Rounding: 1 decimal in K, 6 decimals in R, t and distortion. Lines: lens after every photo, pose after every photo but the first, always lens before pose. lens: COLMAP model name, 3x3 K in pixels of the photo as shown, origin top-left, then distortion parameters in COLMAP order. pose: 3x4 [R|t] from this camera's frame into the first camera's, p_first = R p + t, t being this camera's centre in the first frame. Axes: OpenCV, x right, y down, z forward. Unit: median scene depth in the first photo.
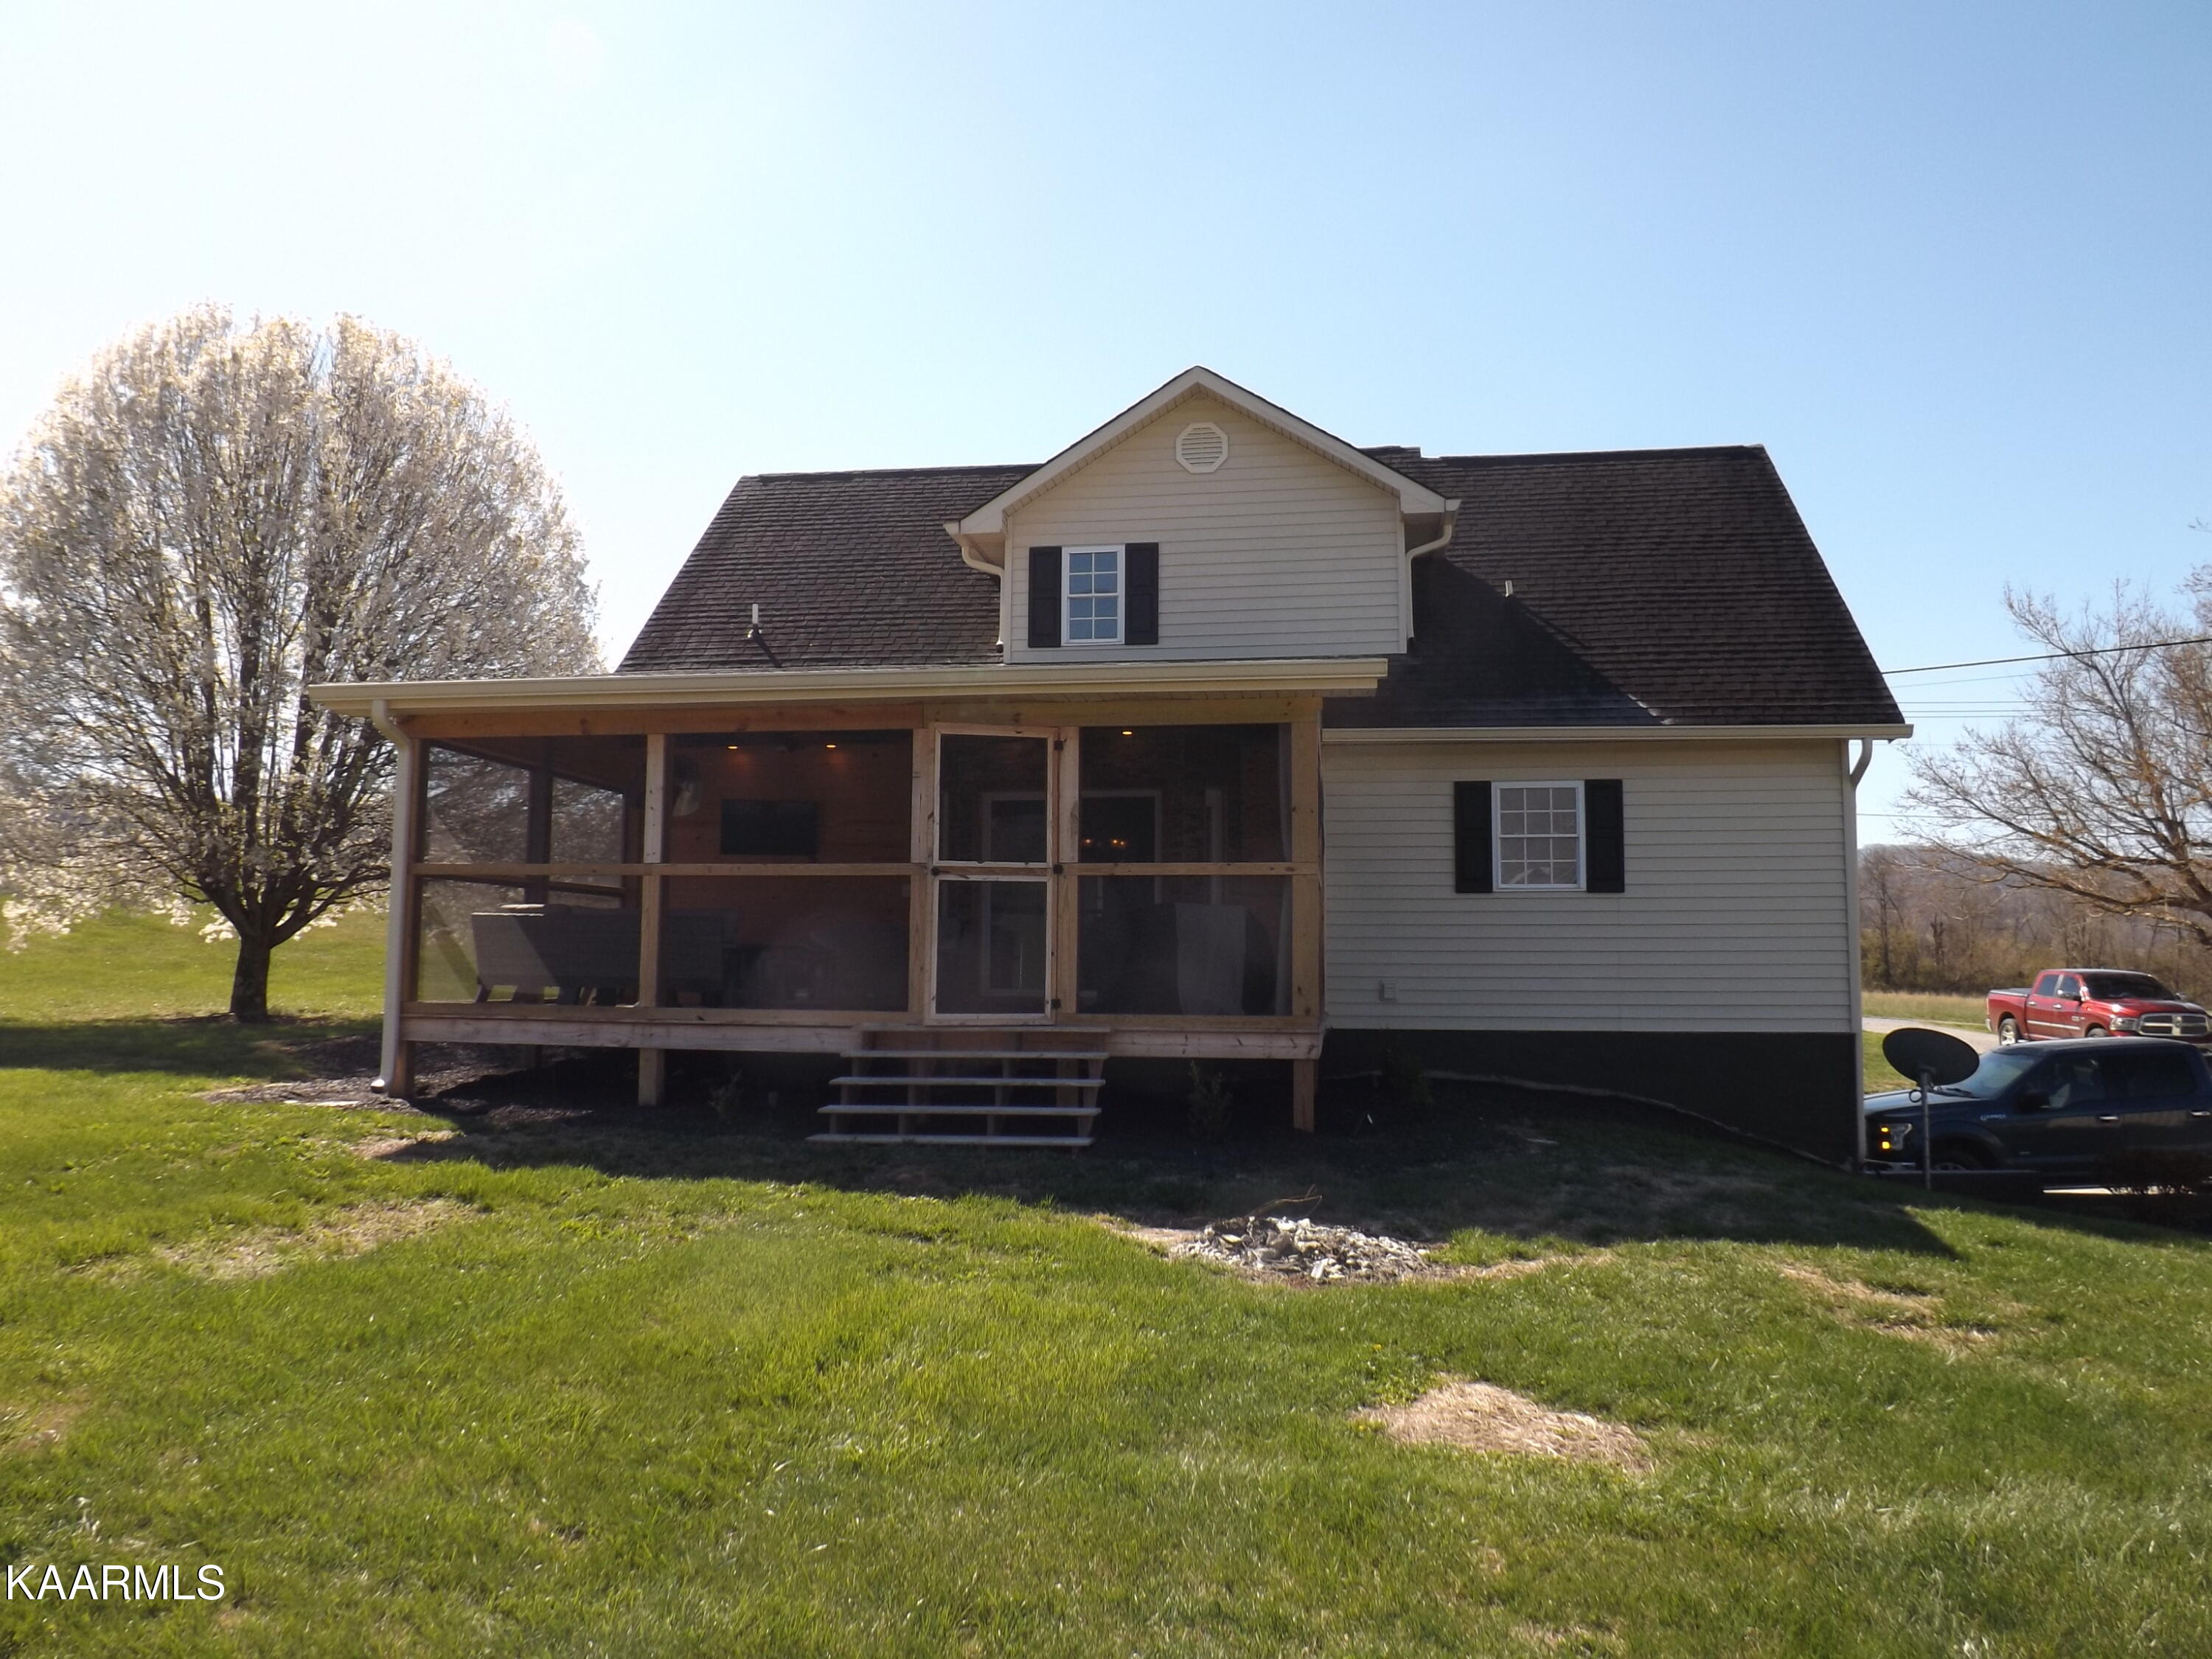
lens RADIAL K [[1577.5, 0, 1097.7], [0, 1577.5, 821.0], [0, 0, 1]] dist [-0.067746, 0.014118]
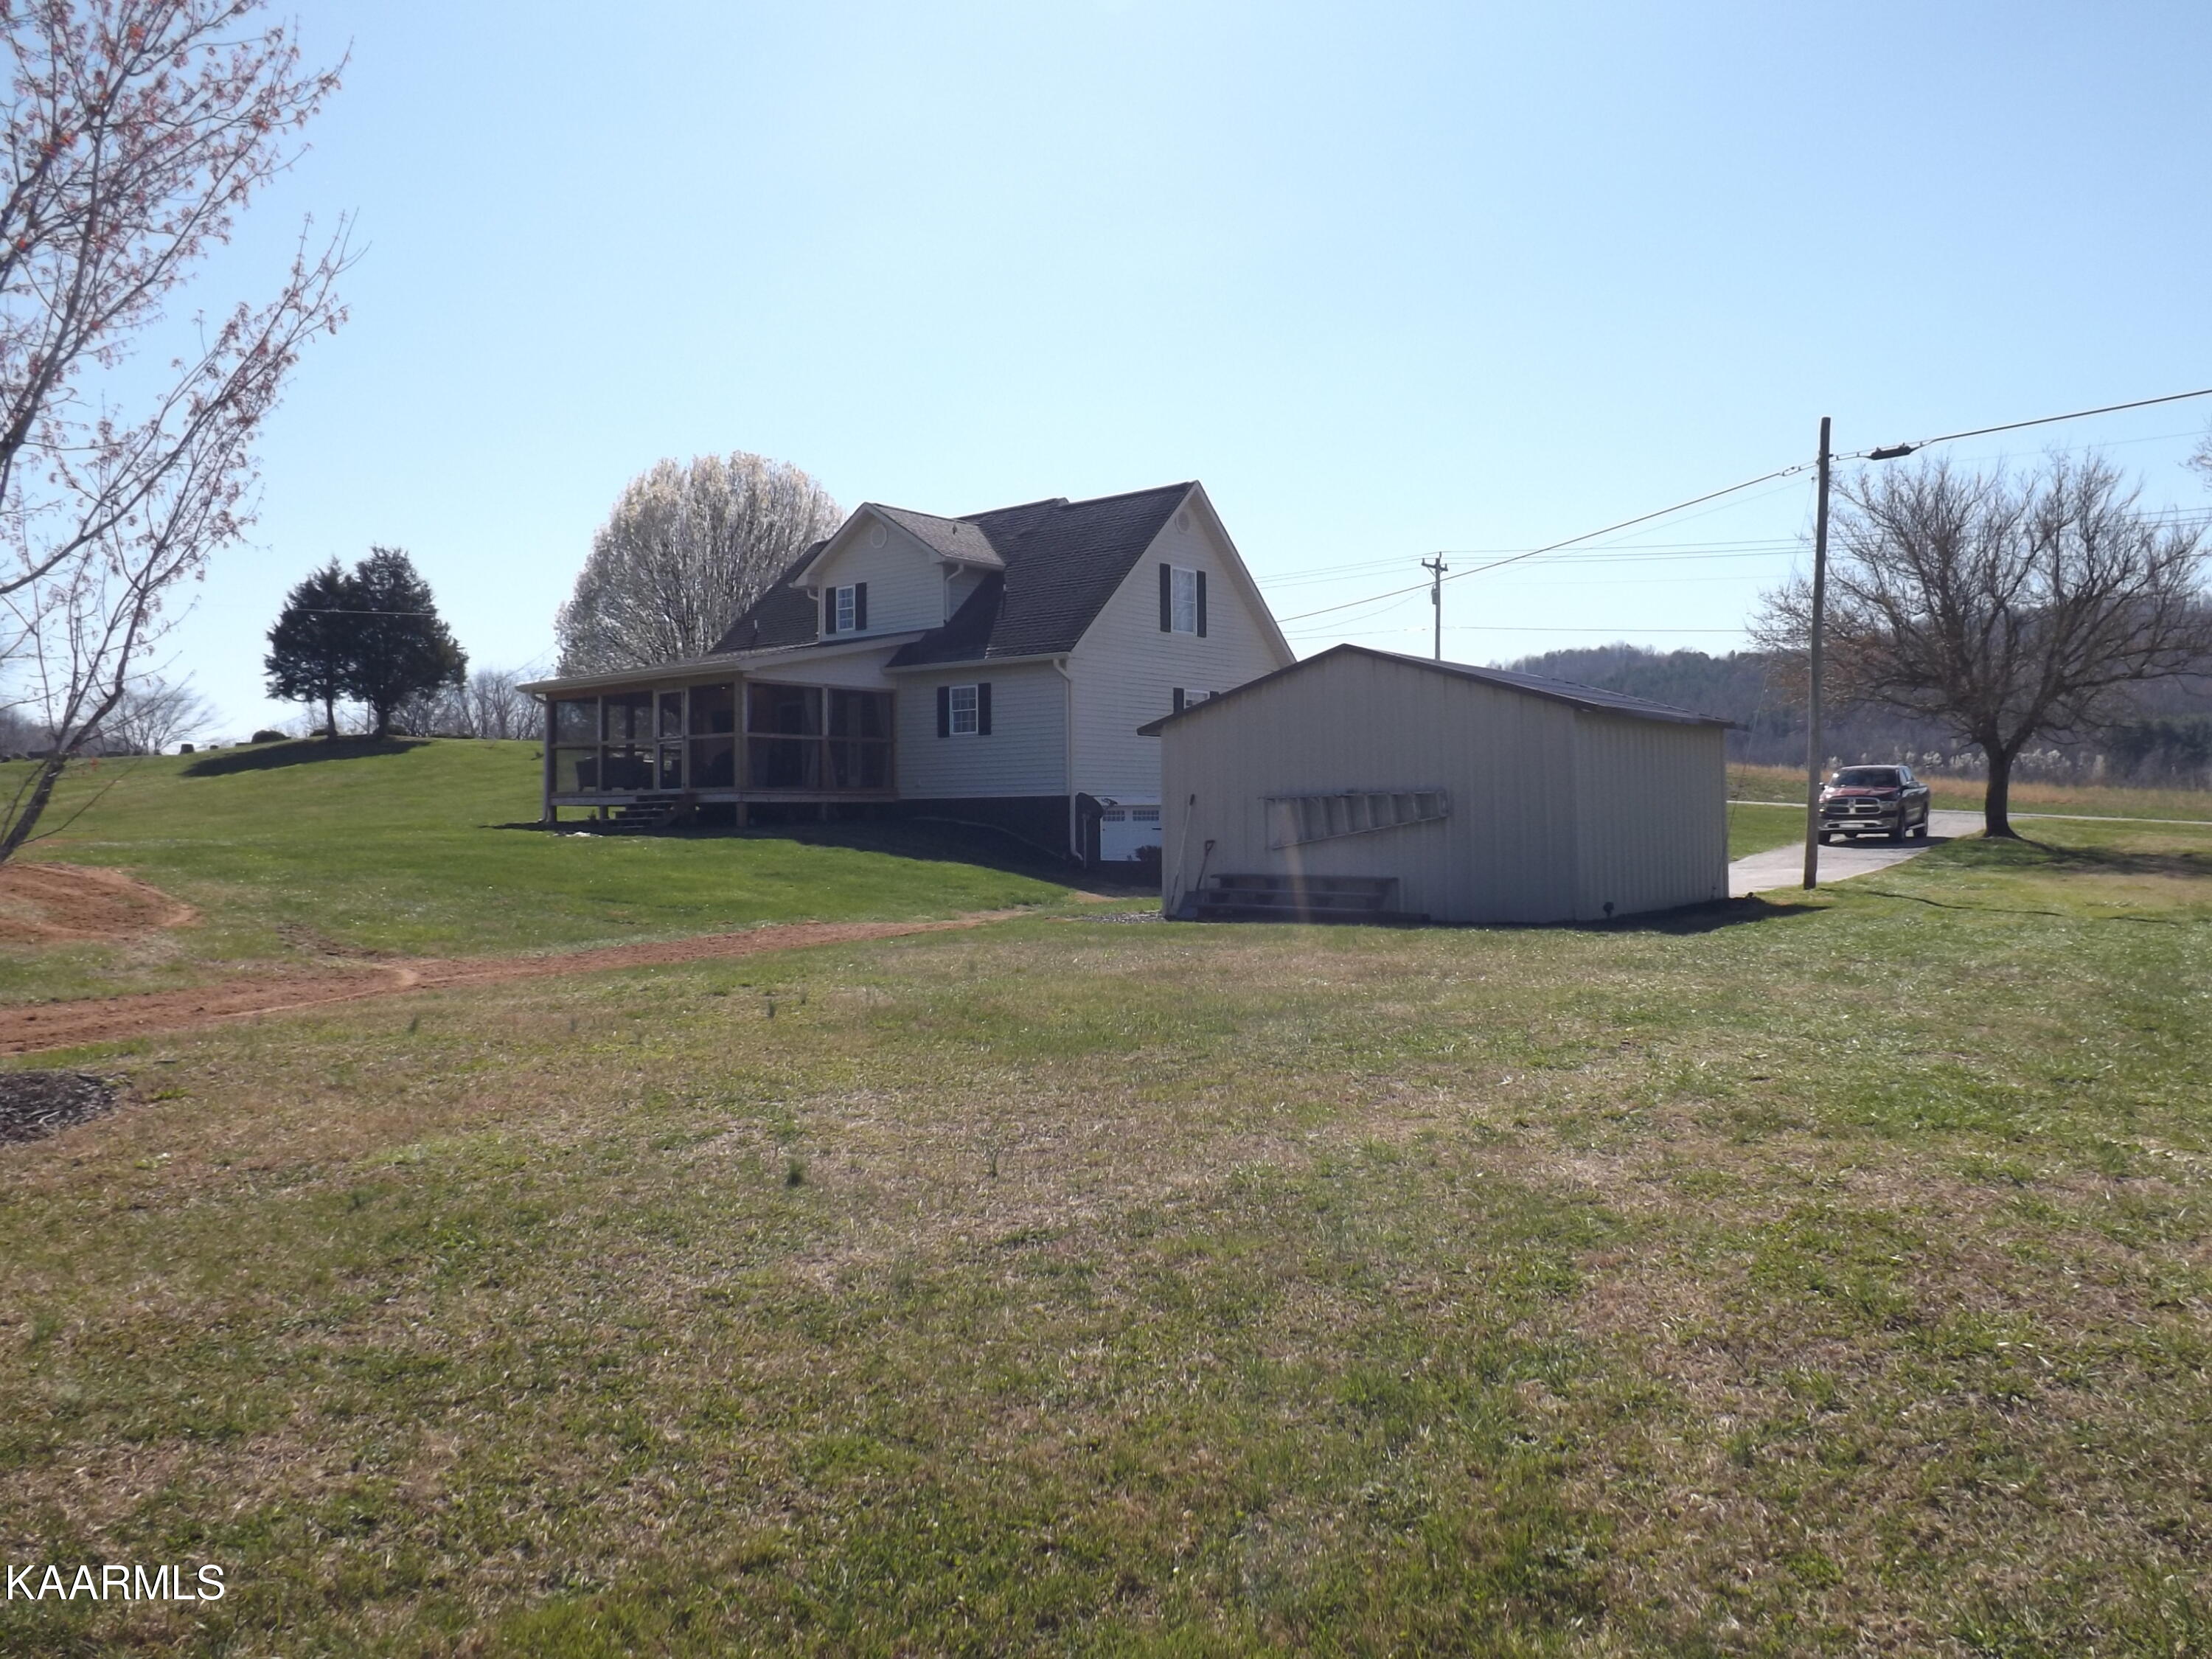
lens RADIAL K [[1577.5, 0, 1112.8], [0, 1577.5, 822.8], [0, 0, 1]] dist [-0.067746, 0.014118]
pose [[0.861638, -0.011487, -0.507394, 1.463090], [0.057566, 0.995504, 0.075218, 0.010963], [0.504249, -0.094020, 0.858425, -0.743036]]
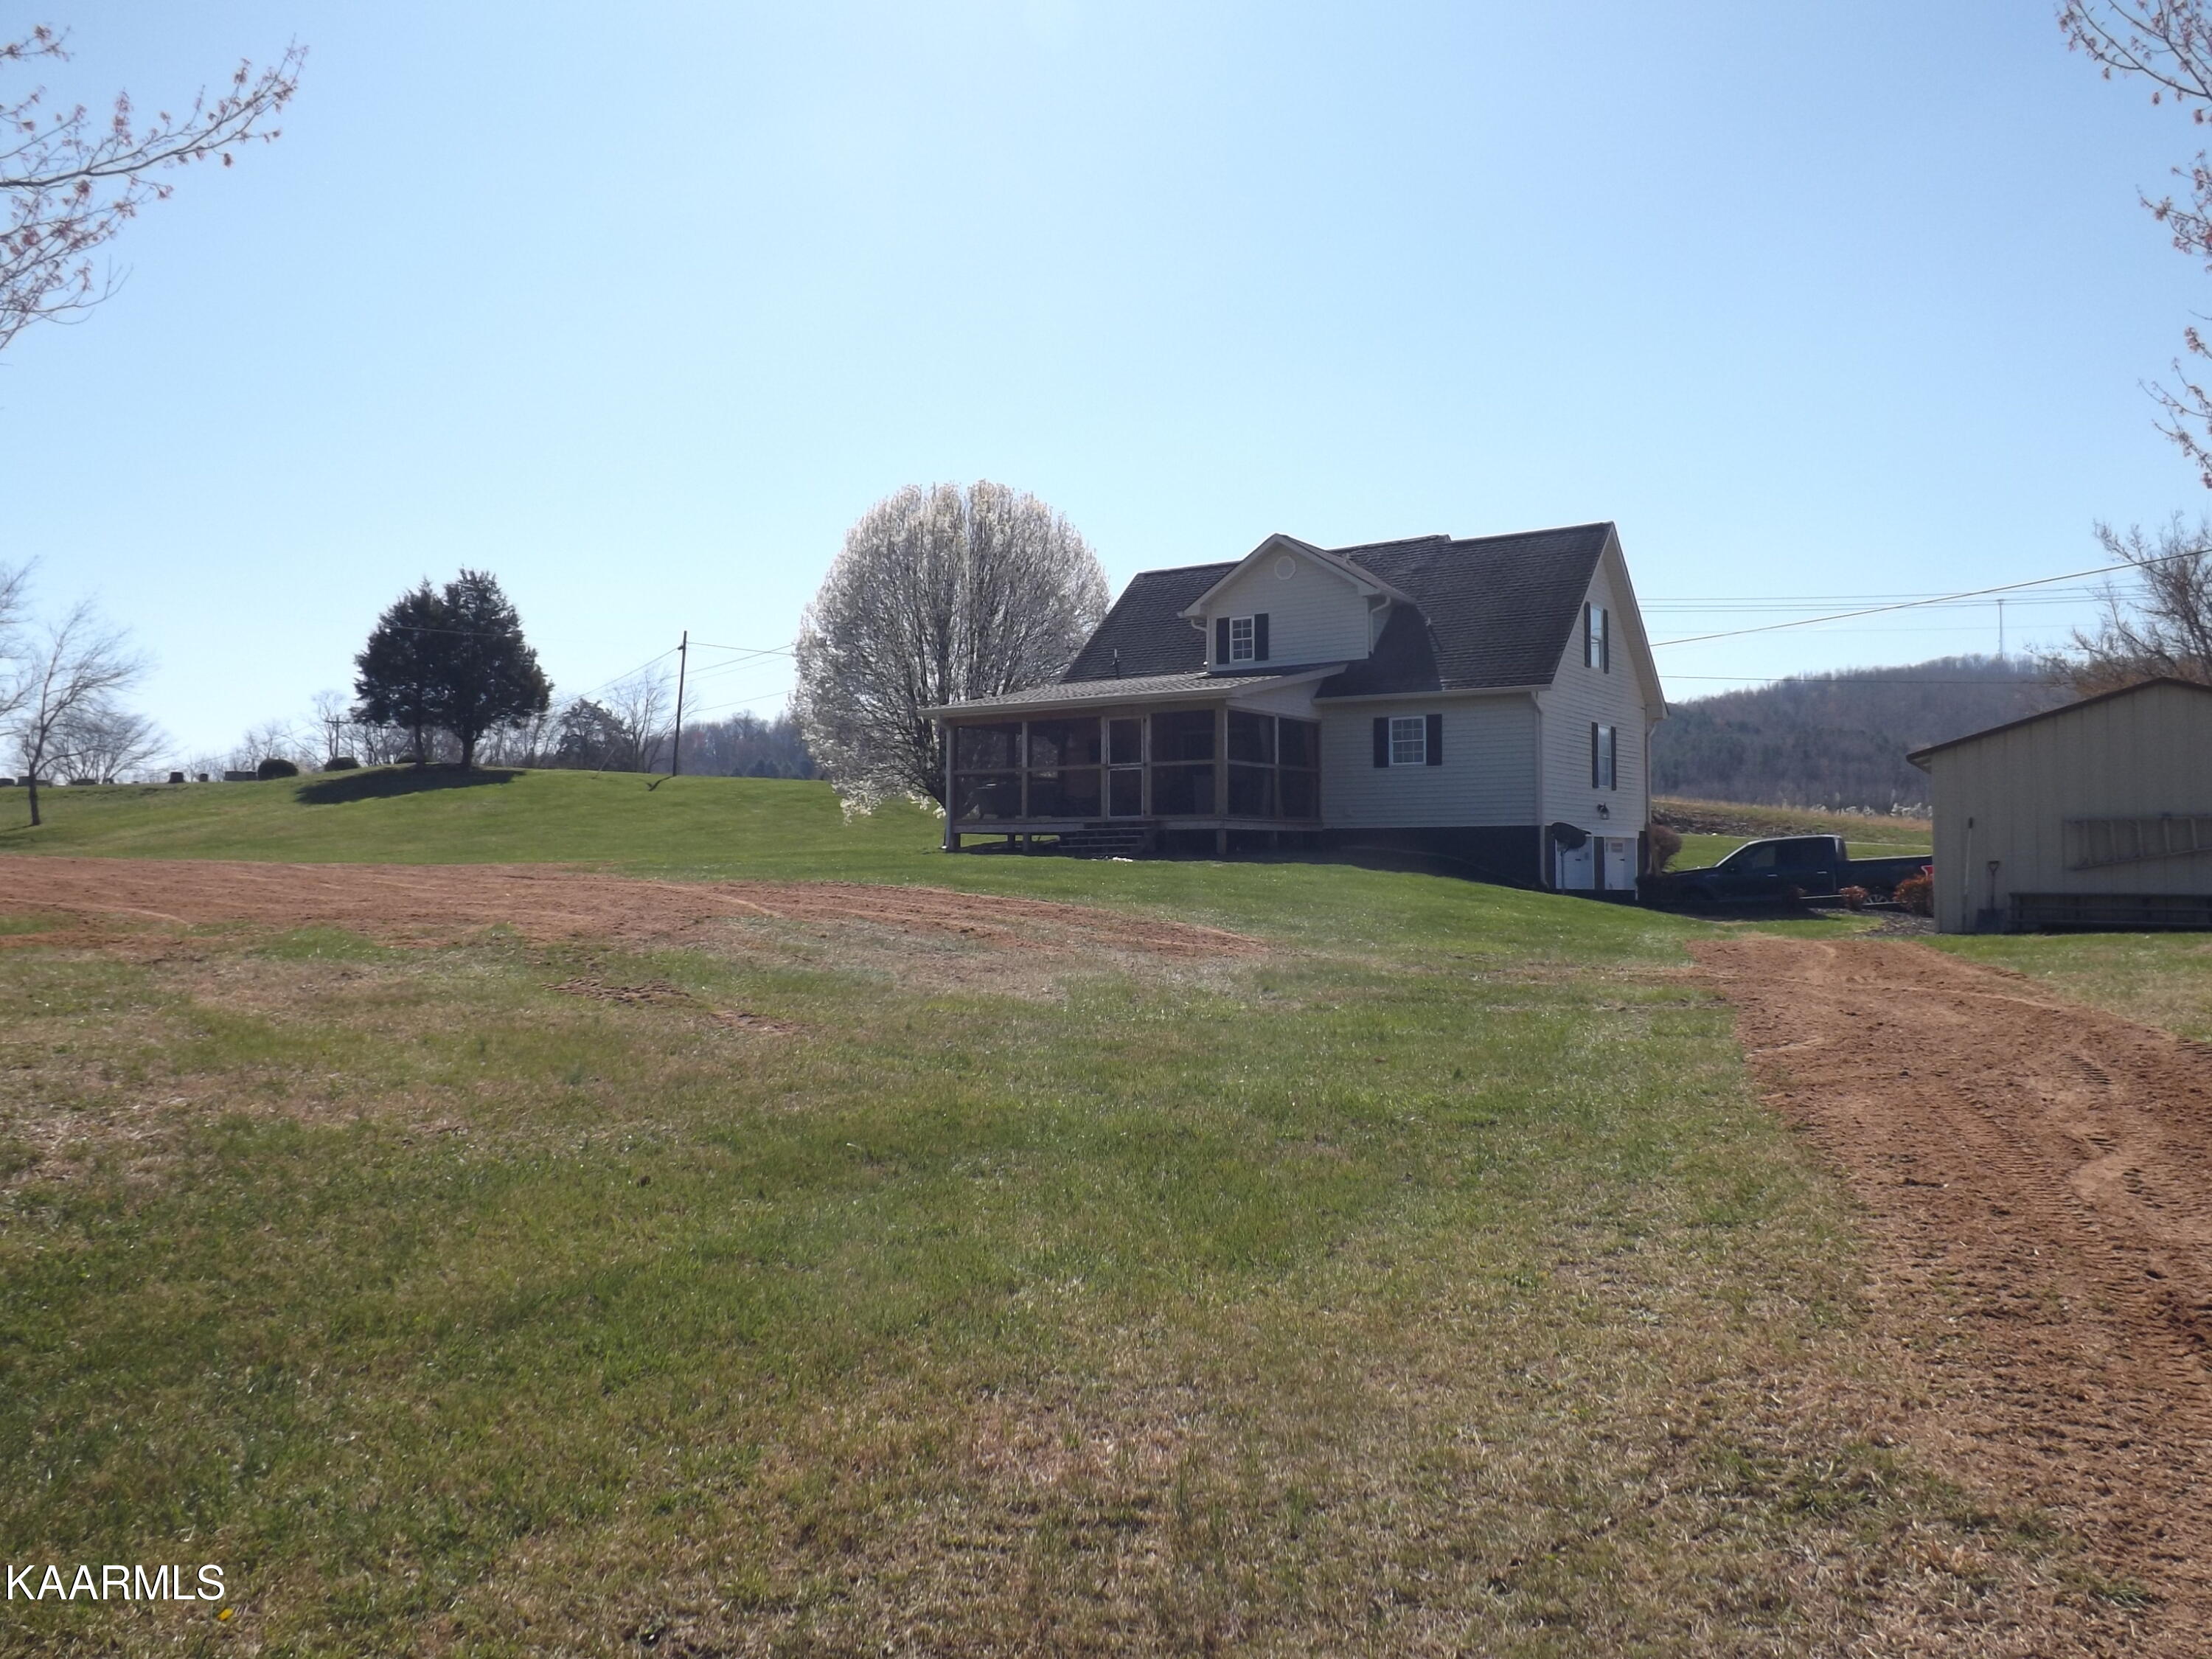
lens RADIAL K [[1577.5, 0, 1148.3], [0, 1577.5, 810.1], [0, 0, 1]] dist [-0.067746, 0.014118]
pose [[0.905214, -0.022427, -0.424364, 0.829359], [0.046350, 0.997859, 0.046134, -0.012285], [0.422421, -0.061430, 0.904316, -1.094764]]
